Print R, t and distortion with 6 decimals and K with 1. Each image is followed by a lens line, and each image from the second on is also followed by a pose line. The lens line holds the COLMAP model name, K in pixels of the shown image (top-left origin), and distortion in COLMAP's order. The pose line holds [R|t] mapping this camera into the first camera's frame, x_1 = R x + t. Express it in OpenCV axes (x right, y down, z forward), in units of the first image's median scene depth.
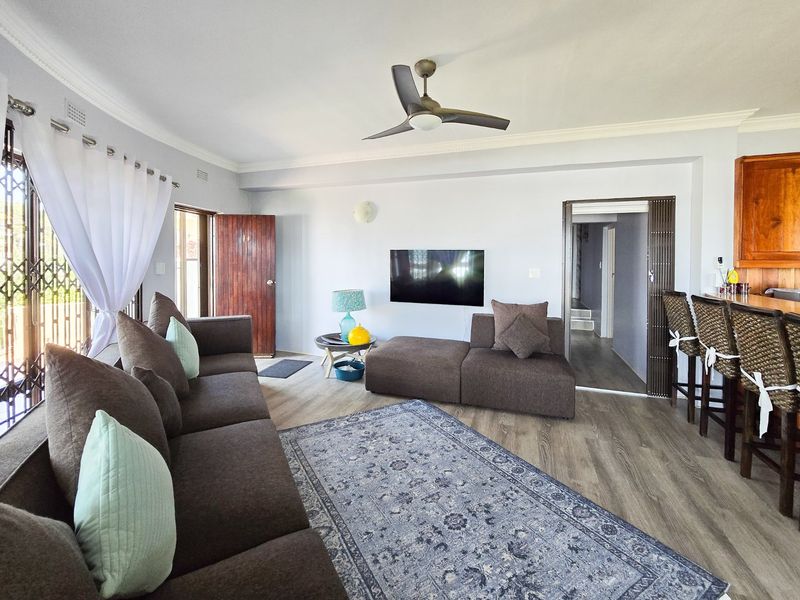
lens RADIAL K [[354.3, 0, 389.6], [0, 354.3, 261.7], [0, 0, 1]] dist [-0.000222, 0.000380]
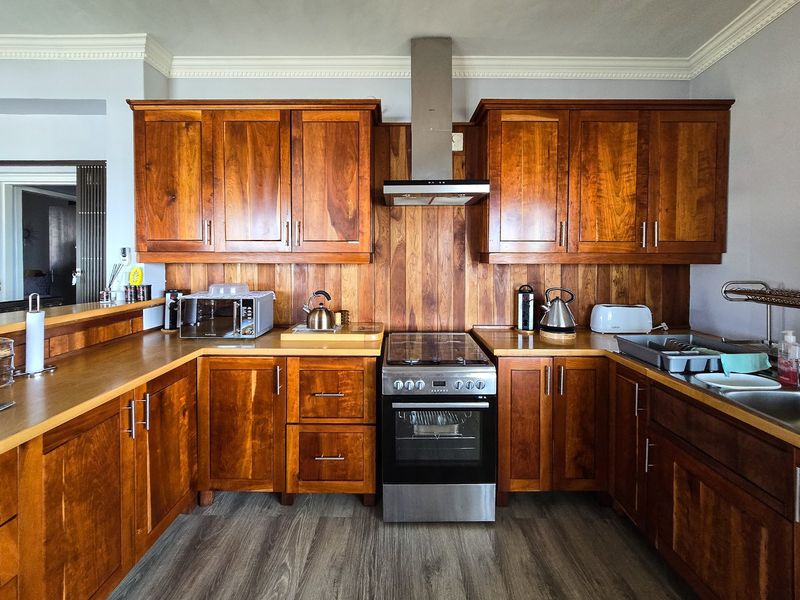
lens RADIAL K [[354.3, 0, 389.6], [0, 354.3, 261.7], [0, 0, 1]] dist [-0.000222, 0.000380]
pose [[0.944804, -0.005453, 0.327590, 1.257704], [0.007141, 0.999967, -0.003951, 0.021034], [-0.327557, 0.006072, 0.944812, 0.189395]]
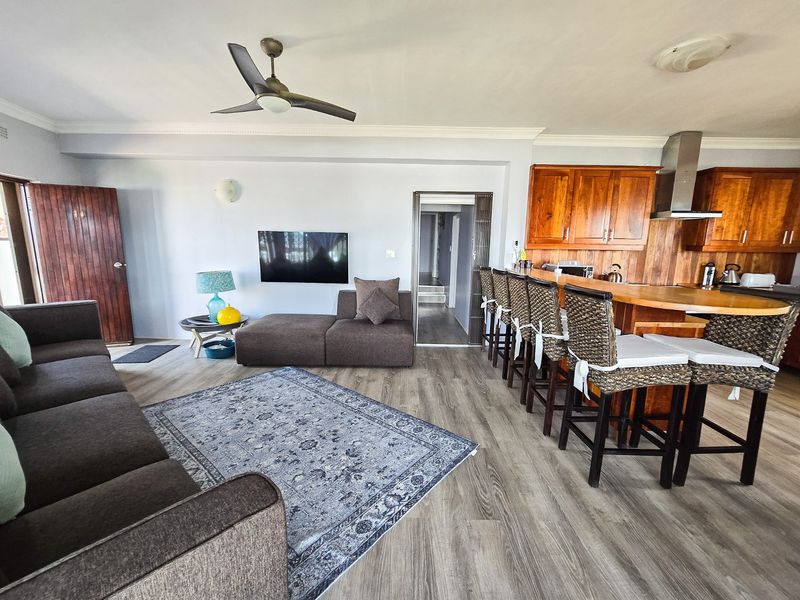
lens RADIAL K [[344.3, 0, 397.2], [0, 344.3, 301.6], [0, 0, 1]] dist [0.000674, -0.000014]
pose [[0.942499, -0.046659, 0.330936, 0.058883], [-0.005413, 0.987945, 0.154709, 0.015567], [-0.334165, -0.147605, 0.930885, -0.111567]]
